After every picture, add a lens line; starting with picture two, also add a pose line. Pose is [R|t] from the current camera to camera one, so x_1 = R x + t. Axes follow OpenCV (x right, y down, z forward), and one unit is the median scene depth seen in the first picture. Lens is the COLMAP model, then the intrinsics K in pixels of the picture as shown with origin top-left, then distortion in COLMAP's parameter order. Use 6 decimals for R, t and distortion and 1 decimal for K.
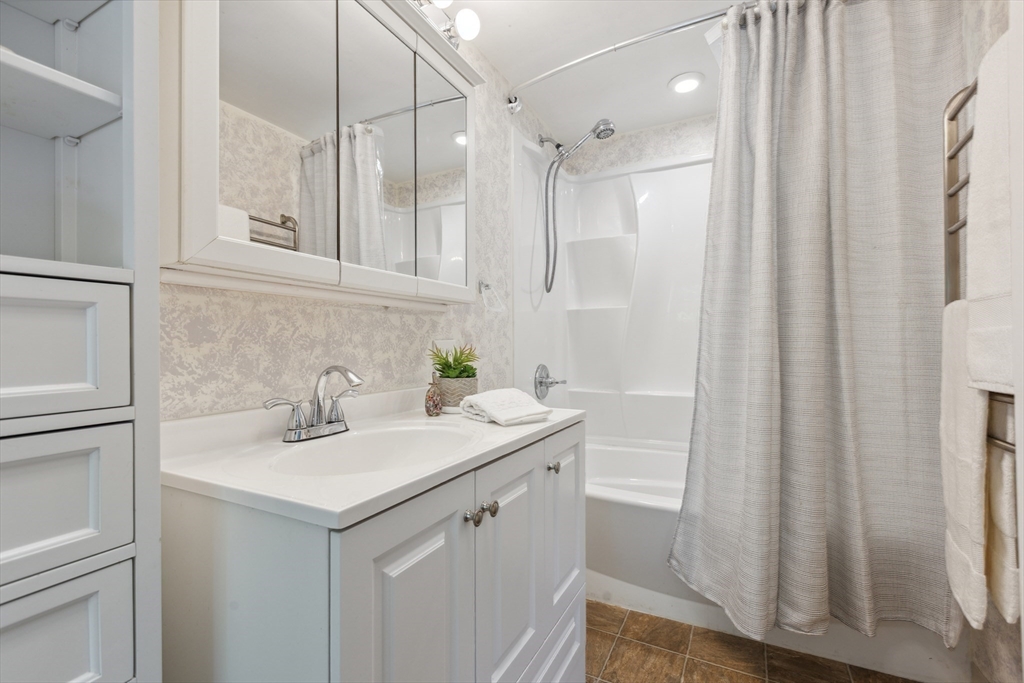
lens RADIAL K [[457.2, 0, 512.0], [0, 457.2, 341.5], [0, 0, 1]] dist [-0.000186, 0.000630]
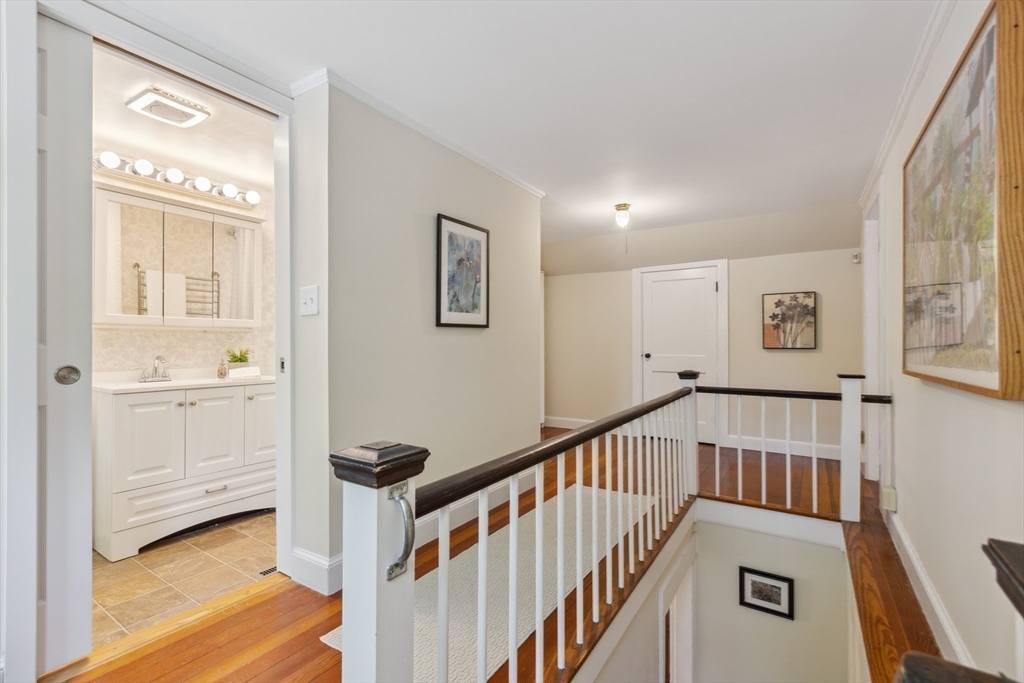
lens RADIAL K [[457.2, 0, 512.0], [0, 457.2, 341.5], [0, 0, 1]] dist [-0.000186, 0.000630]
pose [[0.994400, 0.001658, -0.105673, 1.674111], [-0.001724, 0.999998, -0.000531, -0.026917], [0.105671, 0.000710, 0.994401, -1.251798]]
